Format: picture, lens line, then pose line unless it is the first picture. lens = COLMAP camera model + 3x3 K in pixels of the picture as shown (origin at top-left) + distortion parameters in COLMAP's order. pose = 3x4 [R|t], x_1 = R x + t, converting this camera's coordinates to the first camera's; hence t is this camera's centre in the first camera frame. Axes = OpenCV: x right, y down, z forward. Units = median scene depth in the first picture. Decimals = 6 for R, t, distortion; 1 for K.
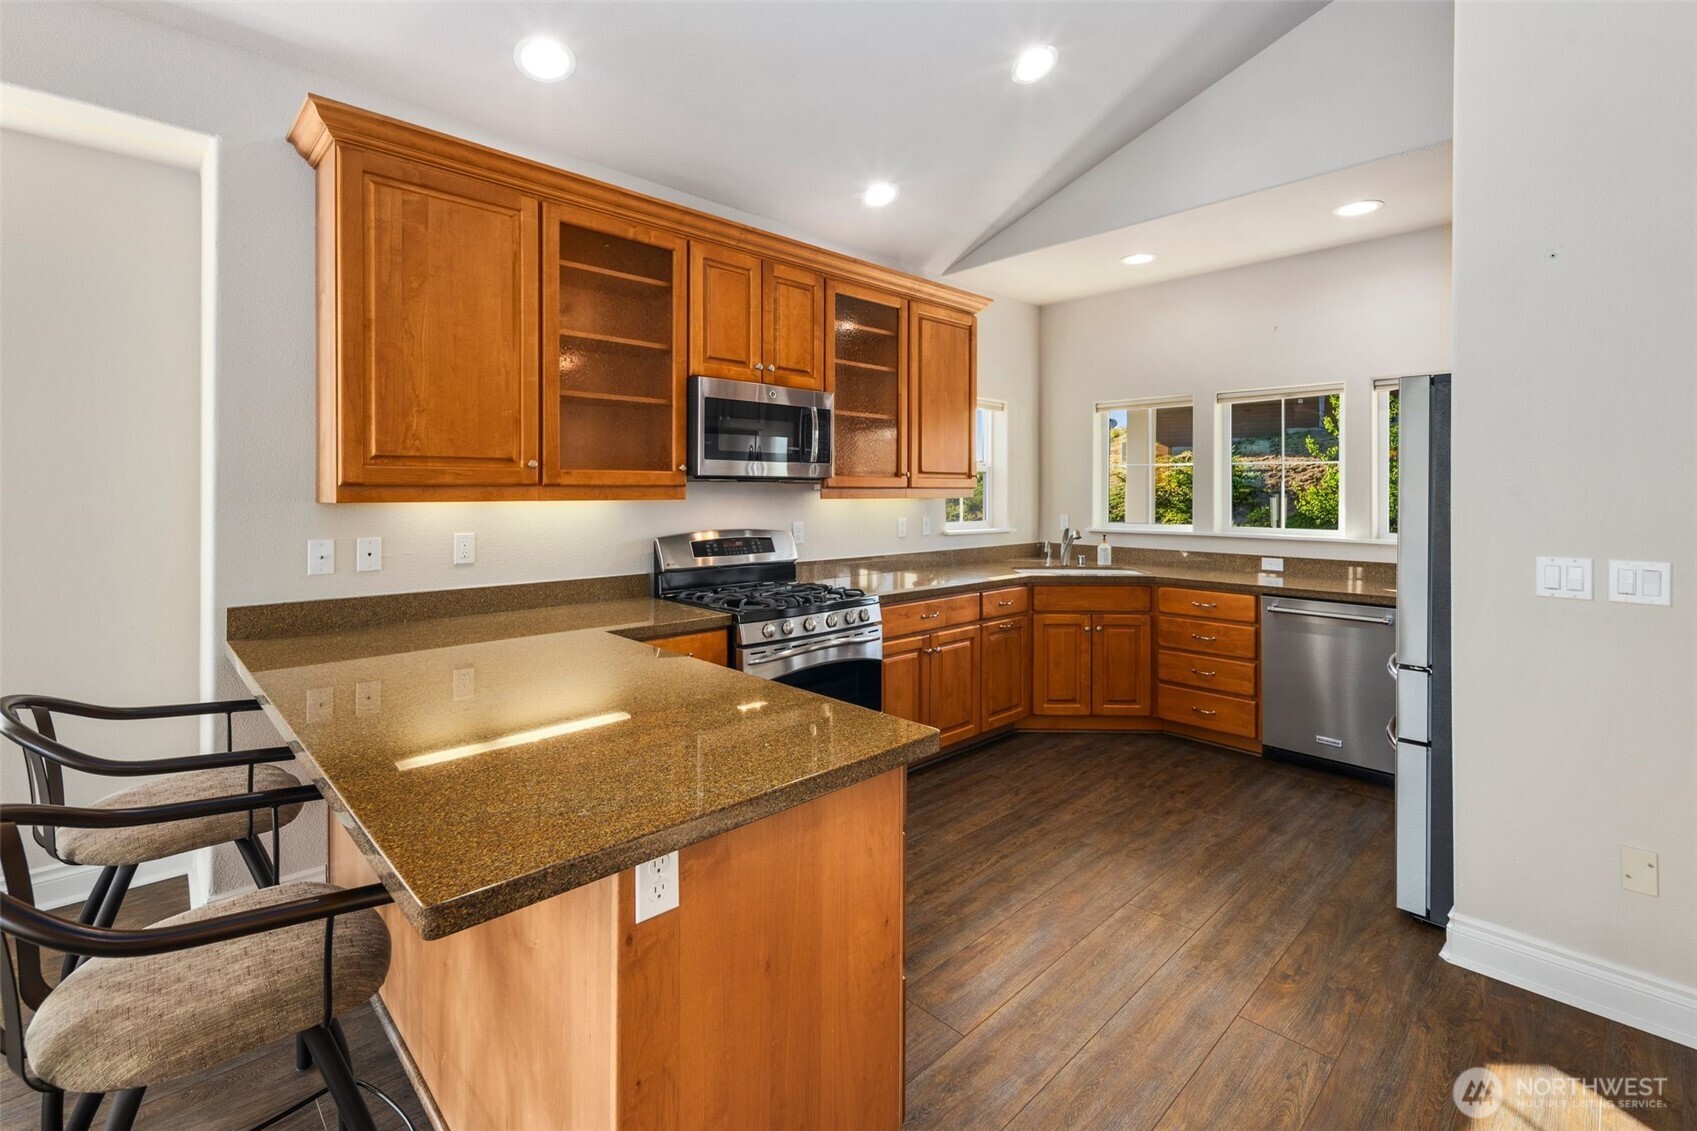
lens RADIAL K [[772.8, 0, 848.5], [0, 772.8, 565.5], [0, 0, 1]] dist [0.000351, -0.000020]
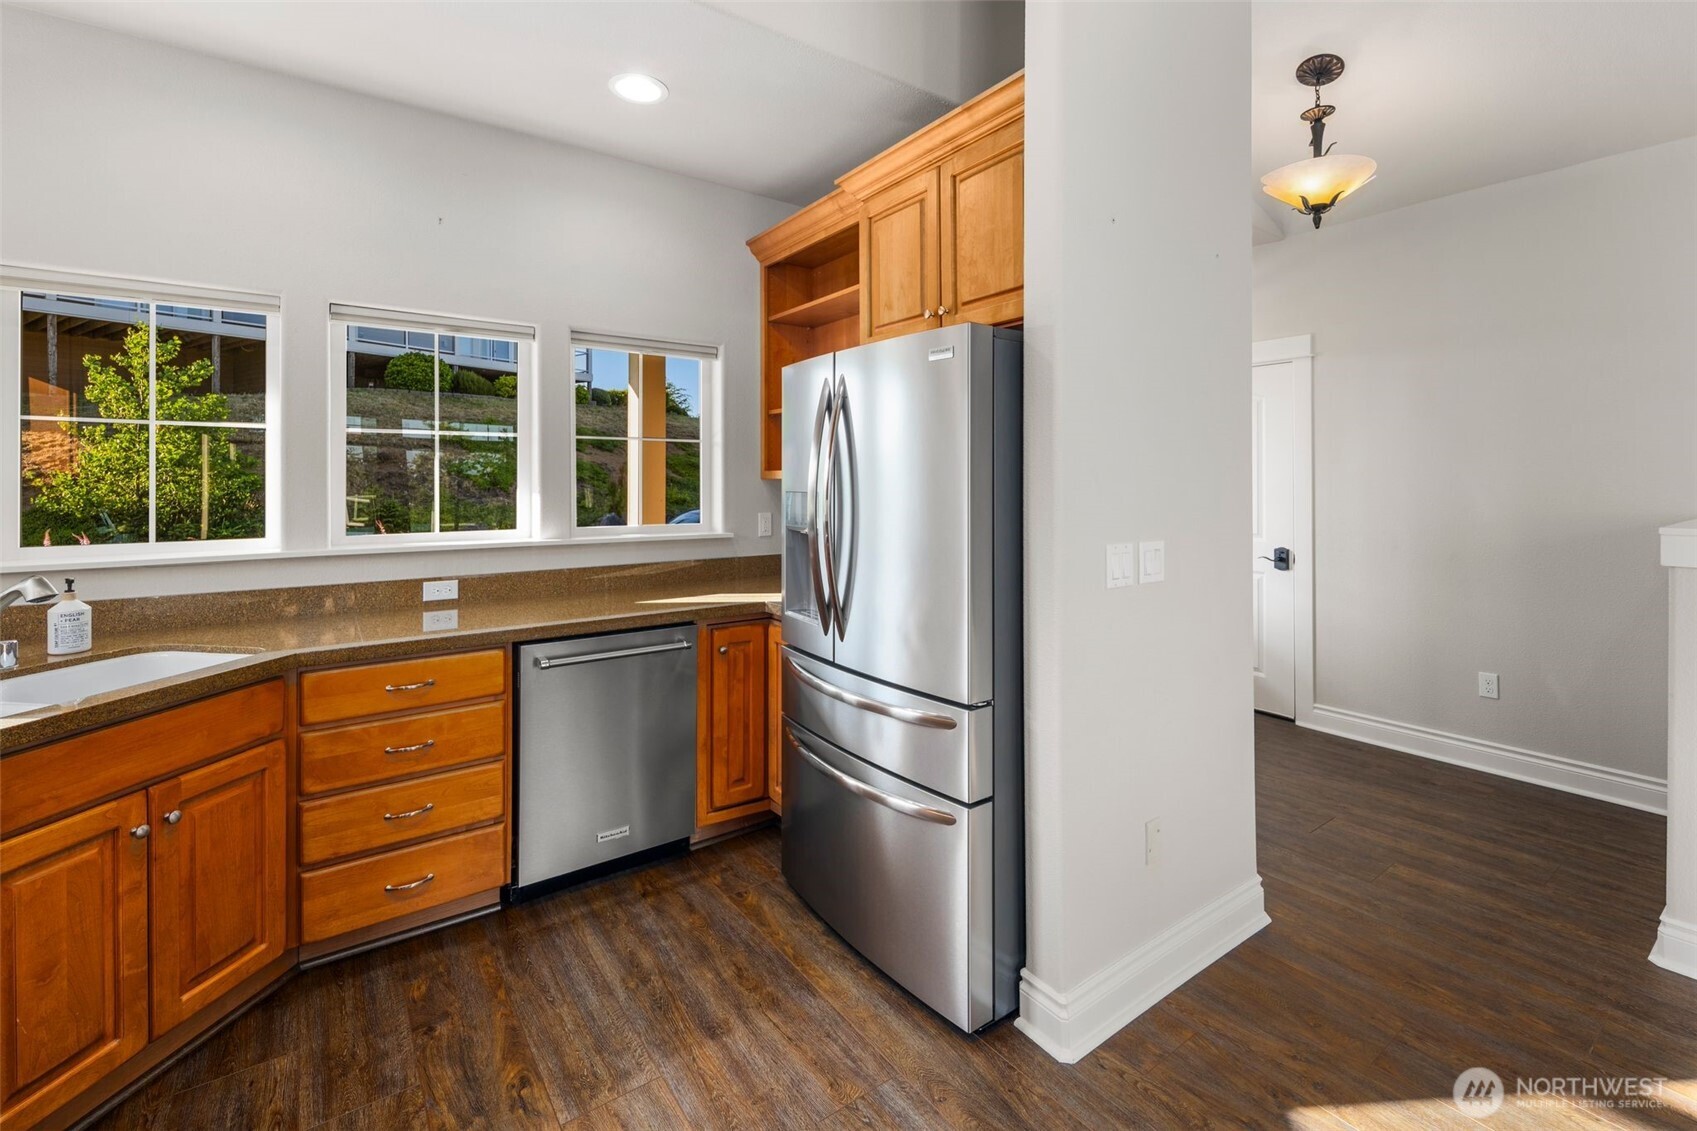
lens RADIAL K [[739.4, 0, 852.9], [0, 739.4, 482.1], [0, 0, 1]] dist [0.001675, -0.004923]
pose [[0.136512, -0.006881, 0.990615, -0.003258], [0.095747, 0.995386, -0.006280, -0.054590], [-0.986001, 0.095706, 0.136541, 0.587021]]
